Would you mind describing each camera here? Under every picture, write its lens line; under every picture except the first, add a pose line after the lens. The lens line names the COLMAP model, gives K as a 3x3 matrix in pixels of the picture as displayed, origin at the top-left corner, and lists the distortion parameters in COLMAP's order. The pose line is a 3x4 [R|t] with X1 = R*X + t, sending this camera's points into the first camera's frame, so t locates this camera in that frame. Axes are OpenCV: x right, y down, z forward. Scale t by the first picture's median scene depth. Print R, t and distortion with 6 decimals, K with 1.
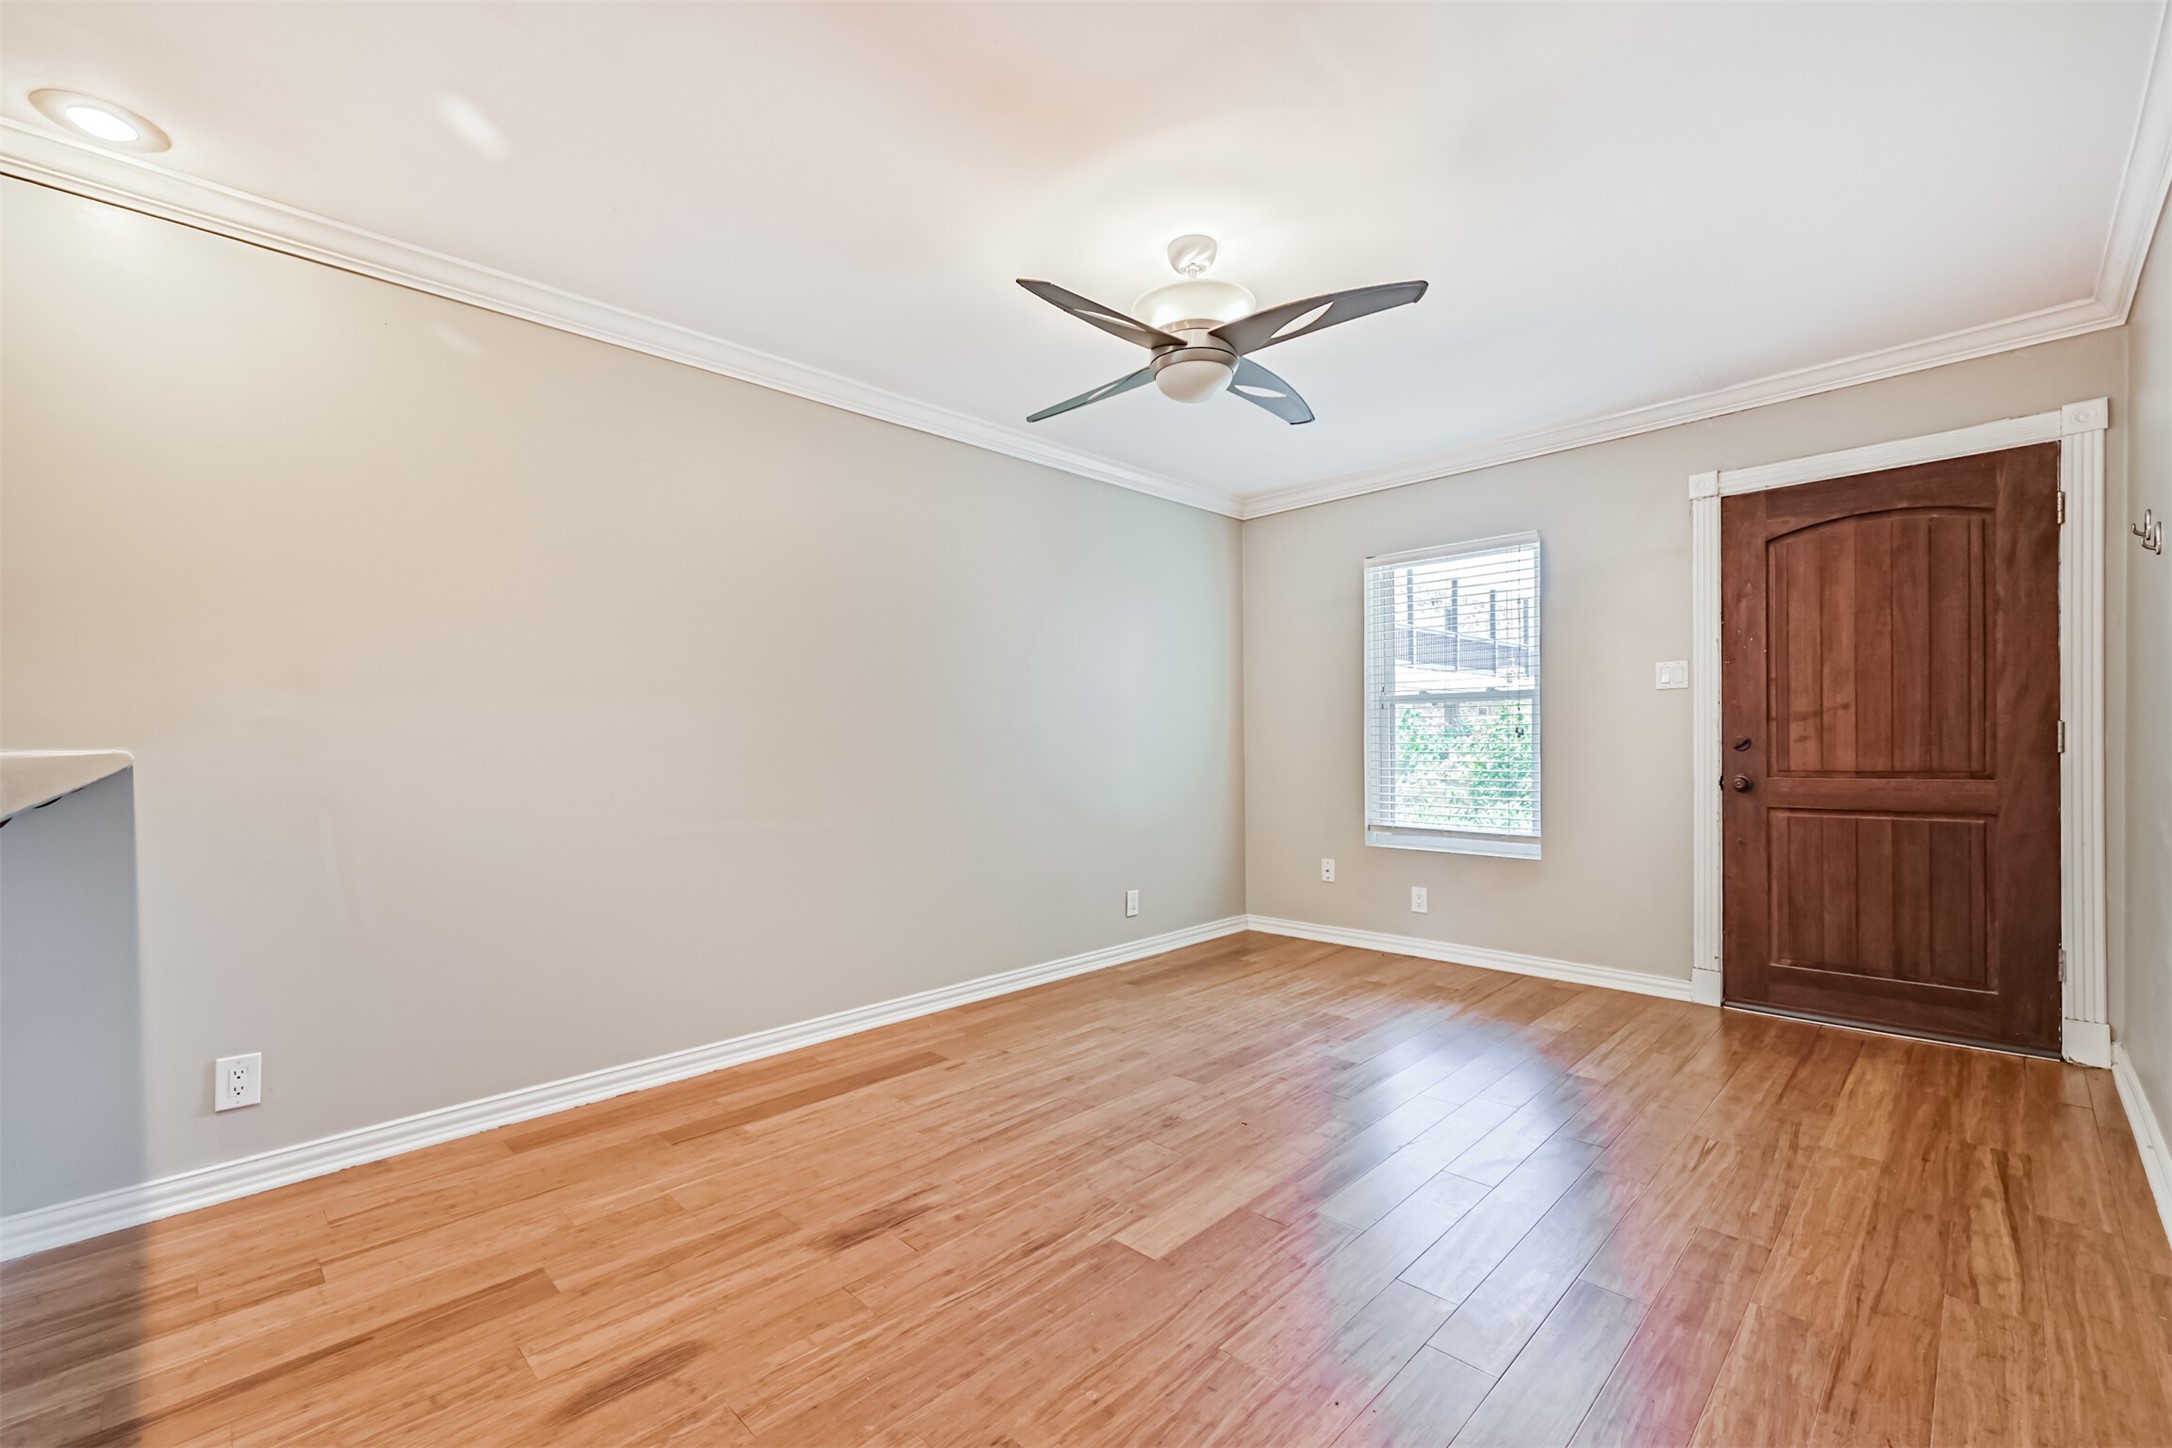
lens RADIAL K [[929.1, 0, 1084.3], [0, 929.1, 759.4], [0, 0, 1]] dist [0.006868, -0.000311]
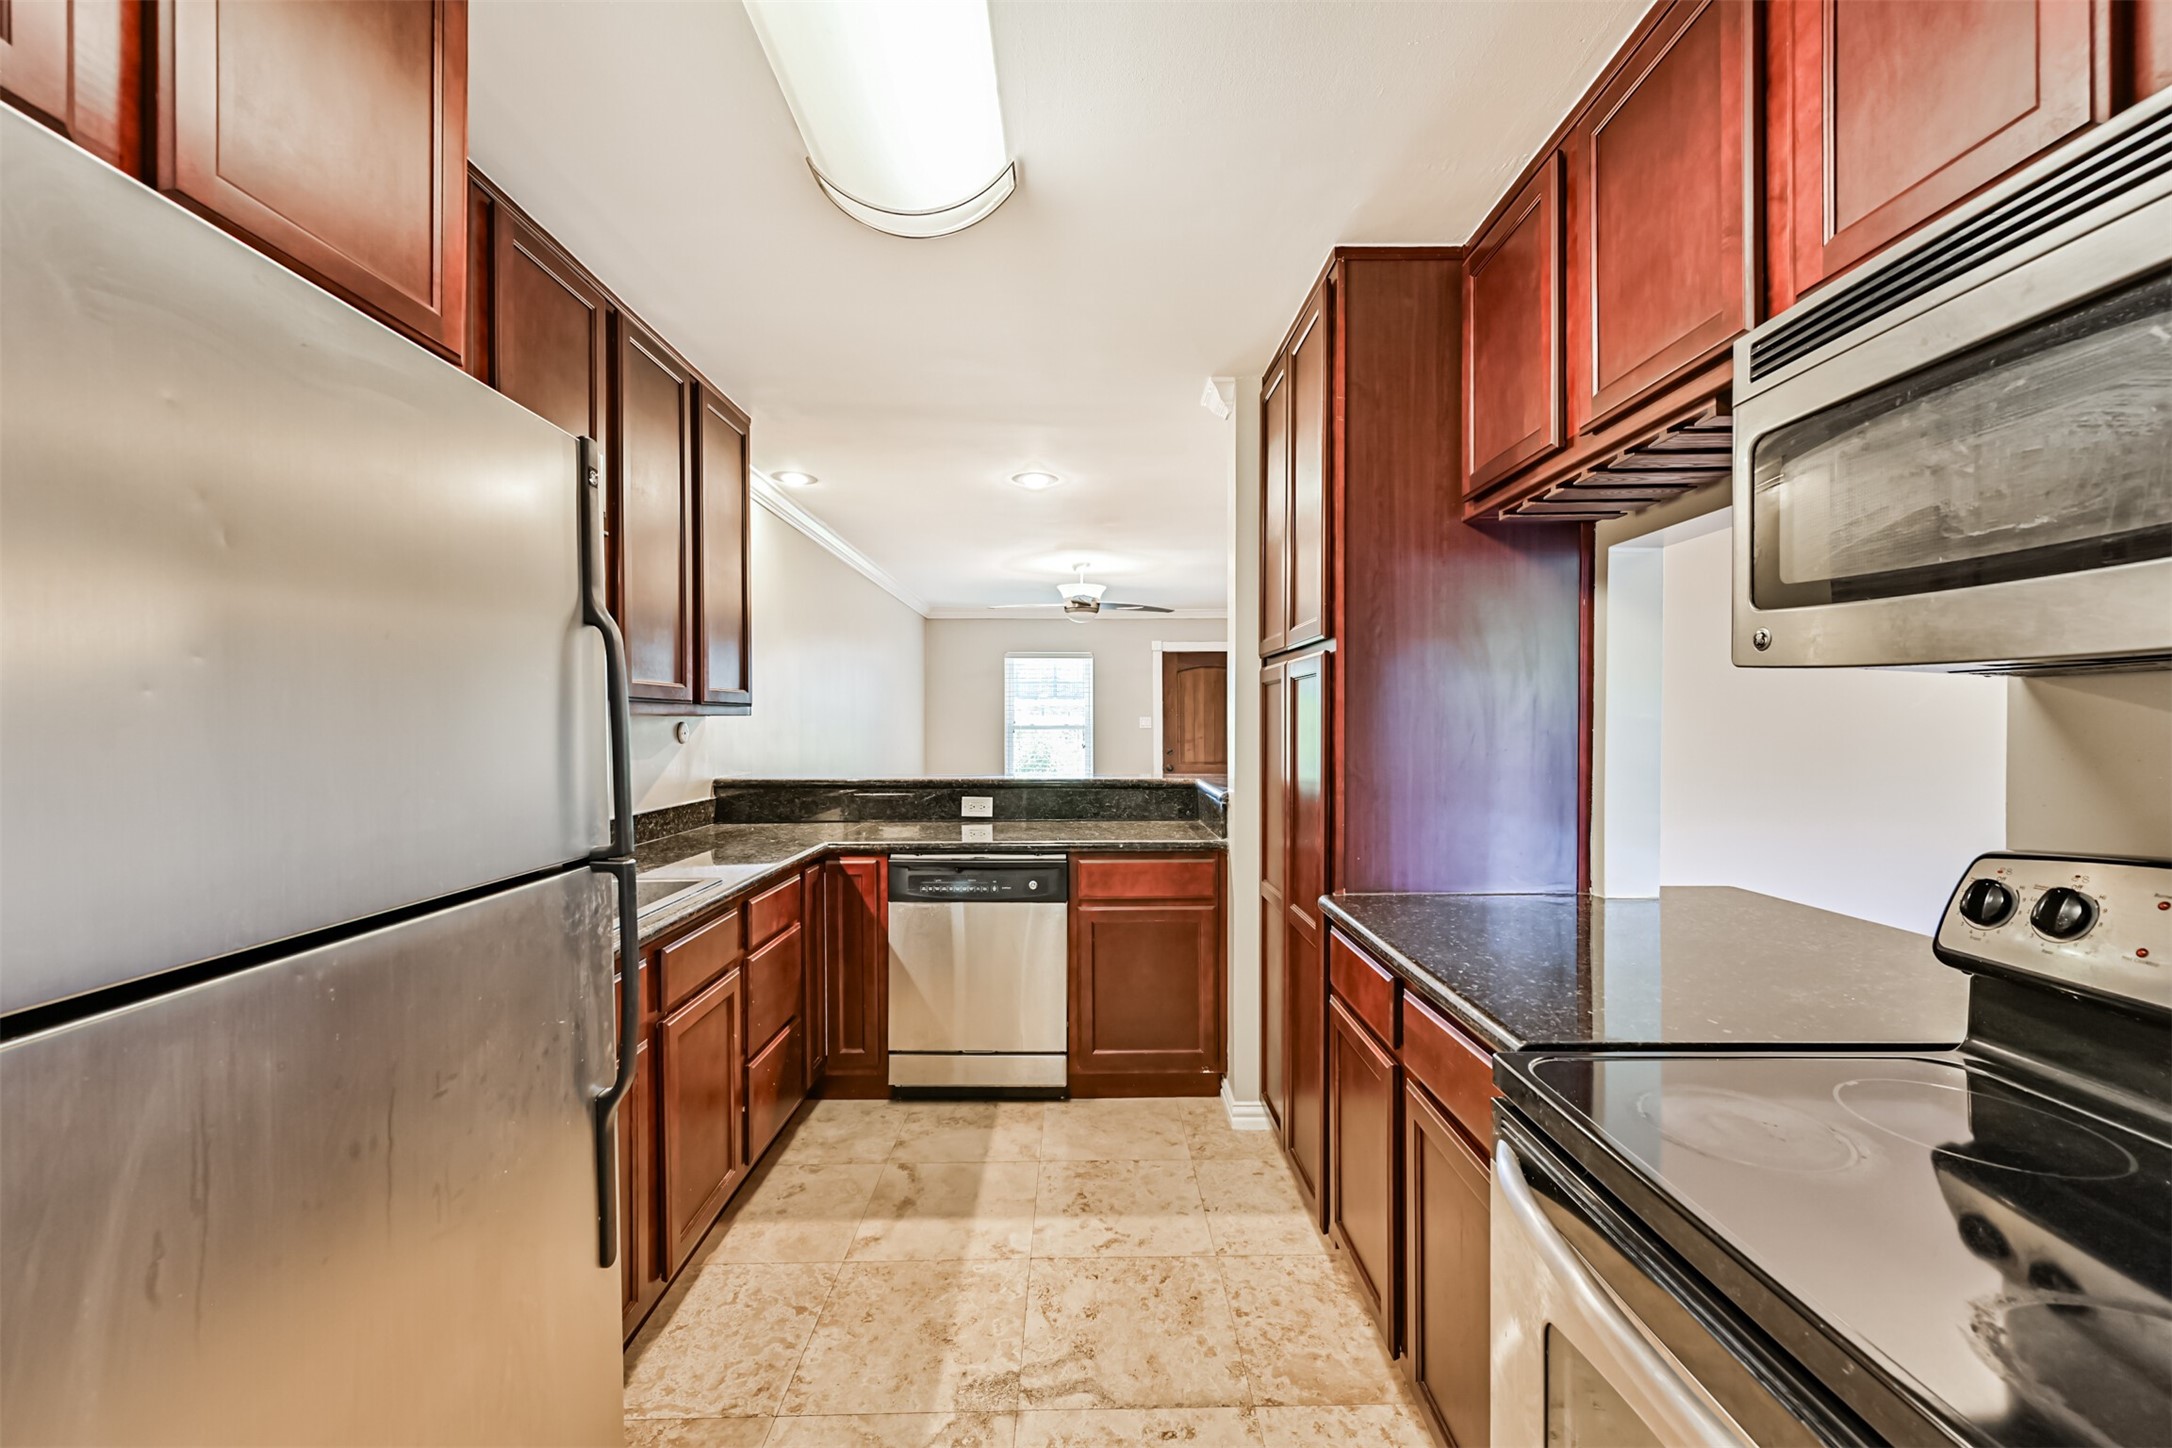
lens RADIAL K [[850.9, 0, 1090.8], [0, 850.9, 729.5], [0, 0, 1]] dist [0.006140, 0.000684]
pose [[0.705929, 0.009280, 0.708222, -1.234136], [0.004111, 0.999844, -0.017199, -0.043017], [-0.708271, 0.015053, 0.705780, -0.536133]]
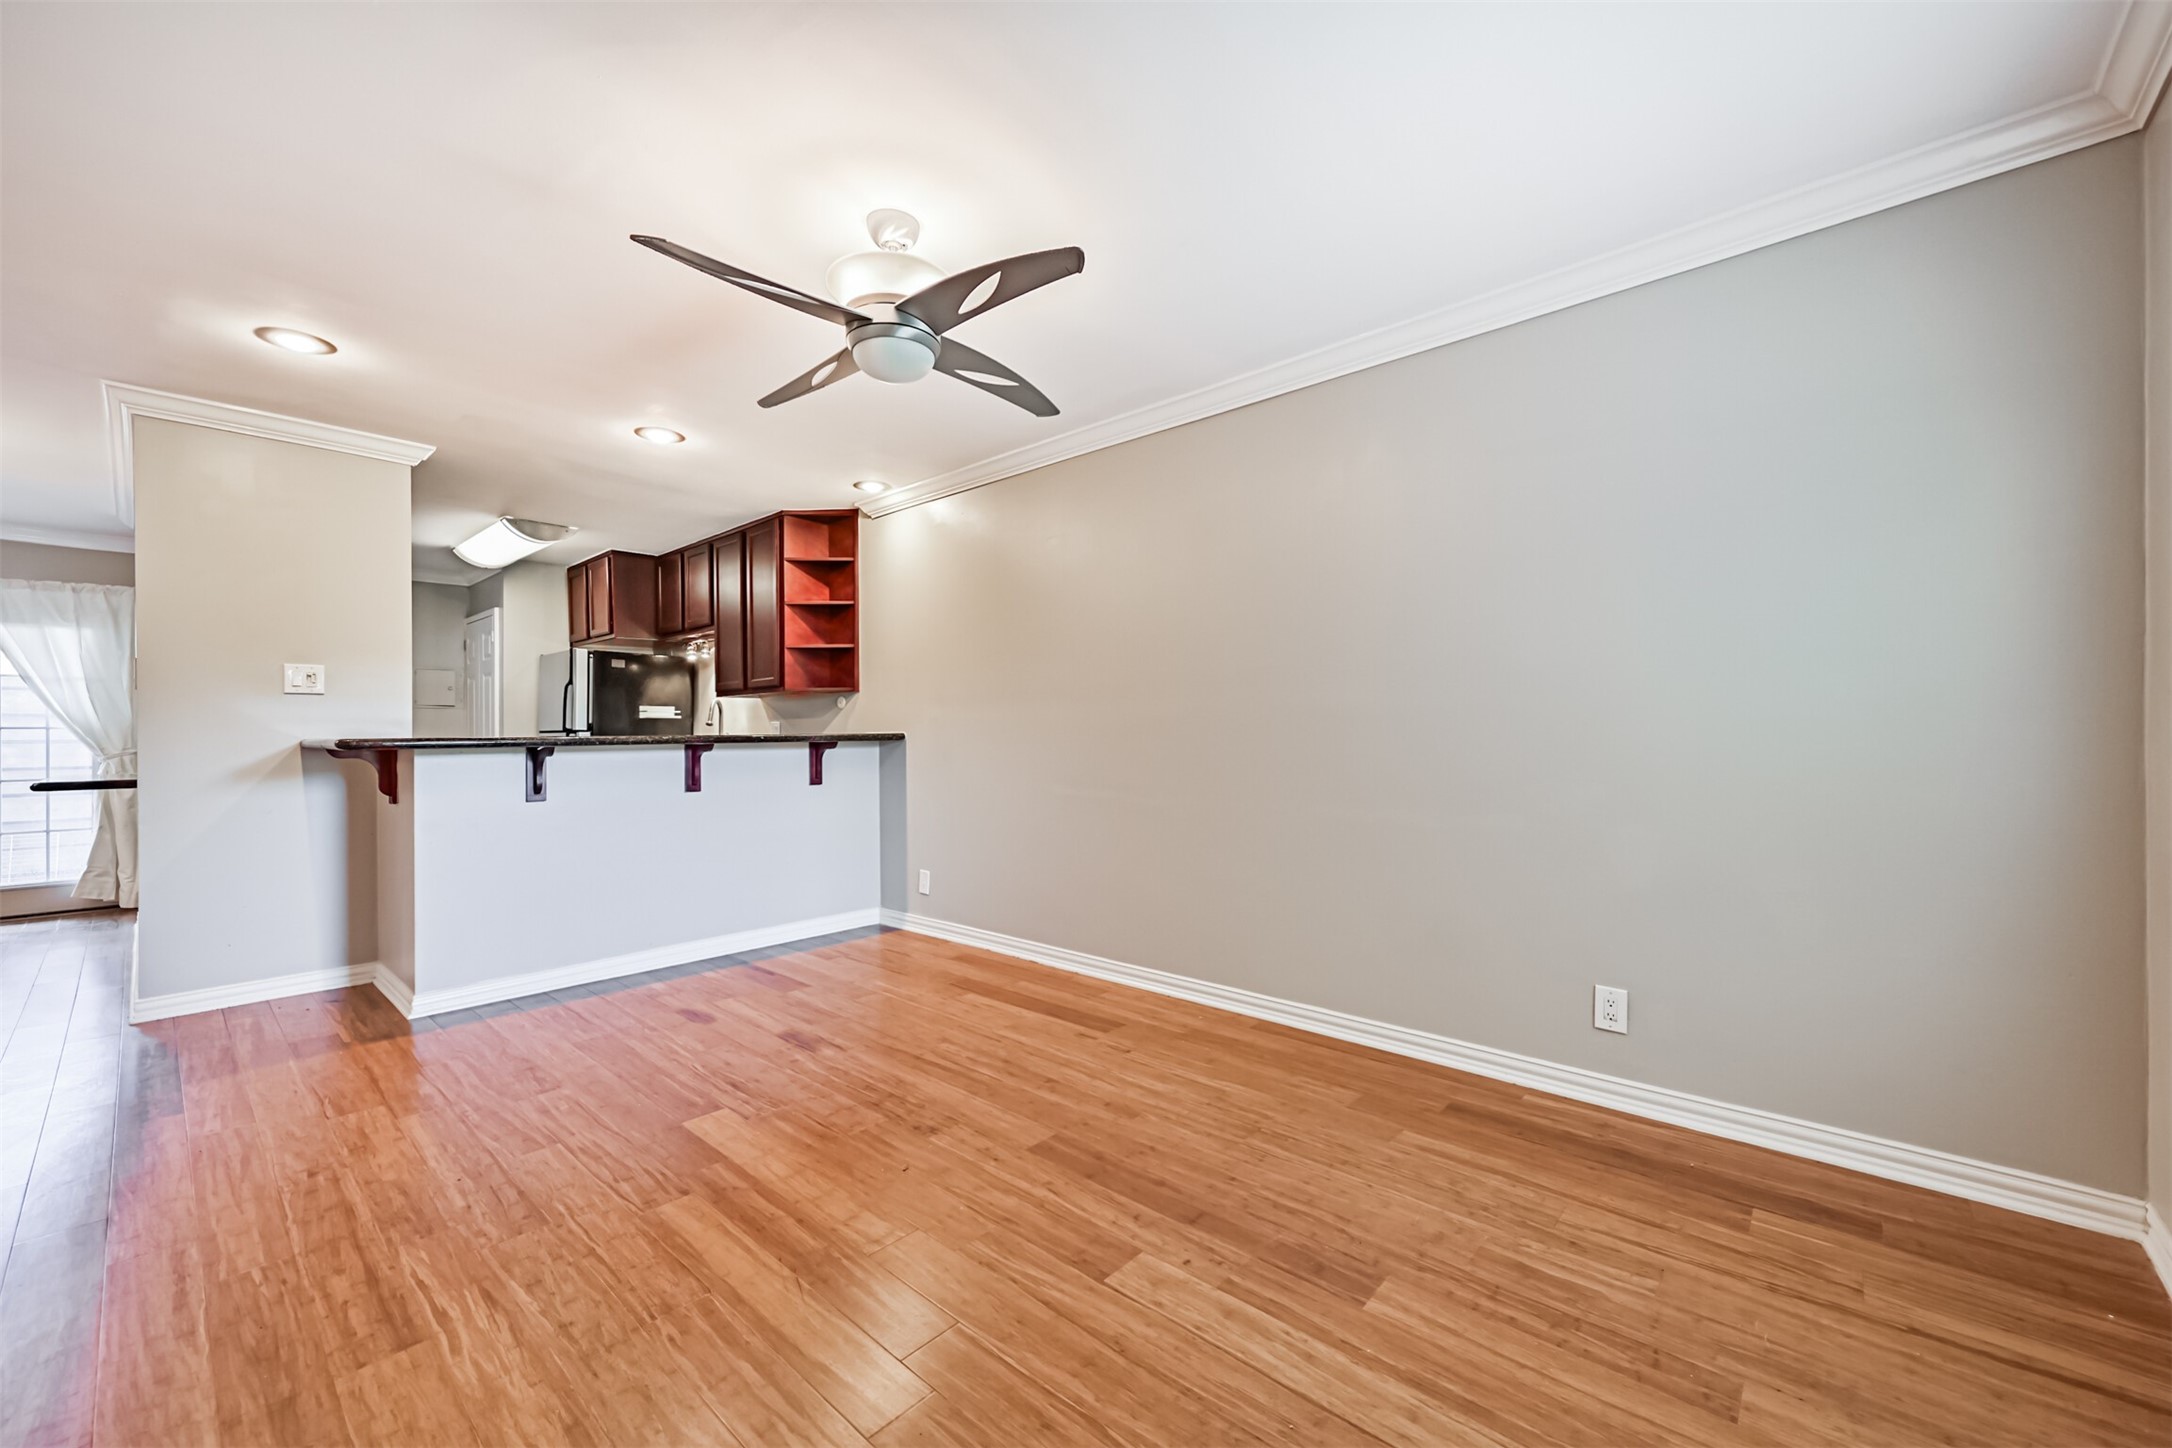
lens RADIAL K [[850.9, 0, 1091.6], [0, 850.9, 734.0], [0, 0, 1]] dist [0.006140, 0.000684]
pose [[0.046052, 0.013886, -0.998843, 0.809712], [-0.012854, 0.999829, 0.013307, -0.026915], [0.998856, 0.012226, 0.046222, 0.937033]]
